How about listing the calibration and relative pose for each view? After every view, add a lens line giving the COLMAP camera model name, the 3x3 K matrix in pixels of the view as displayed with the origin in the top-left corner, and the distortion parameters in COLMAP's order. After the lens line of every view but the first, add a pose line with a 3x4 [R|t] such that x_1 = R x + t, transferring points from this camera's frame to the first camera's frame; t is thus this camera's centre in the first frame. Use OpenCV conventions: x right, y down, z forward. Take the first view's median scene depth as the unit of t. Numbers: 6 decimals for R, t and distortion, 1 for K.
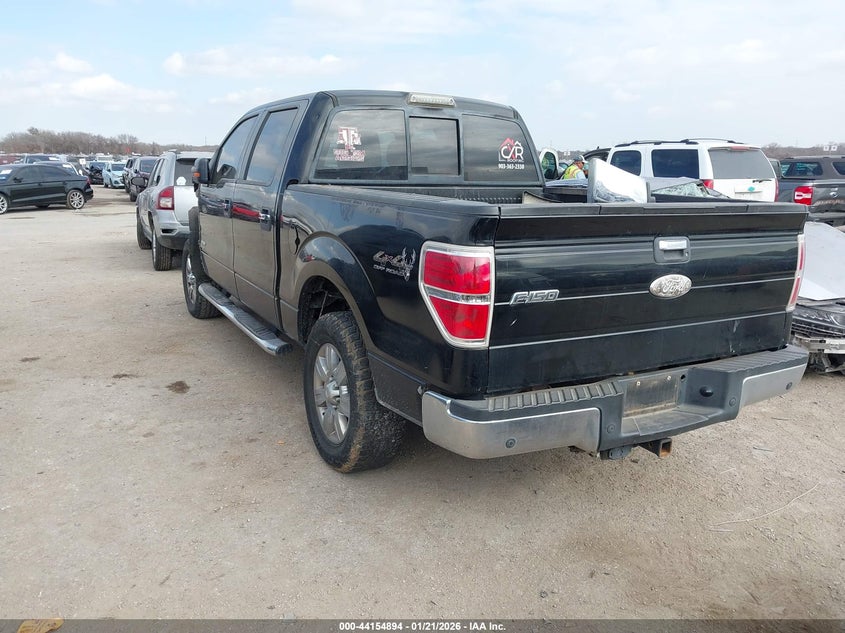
lens RADIAL K [[663.0, 0, 422.5], [0, 663.0, 316.5], [0, 0, 1]] dist [0.027744, -0.002166]
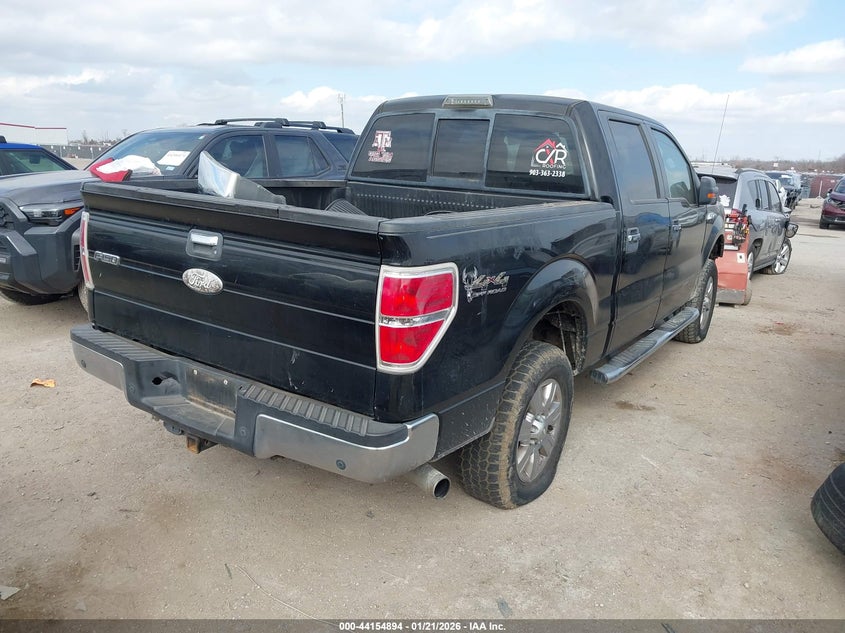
lens RADIAL K [[663.0, 0, 422.5], [0, 663.0, 316.5], [0, 0, 1]] dist [0.027744, -0.002166]
pose [[0.453344, 0.209762, -0.866302, 0.945999], [-0.234821, 0.965687, 0.110942, -0.123454], [0.859848, 0.153131, 0.487044, 0.556940]]
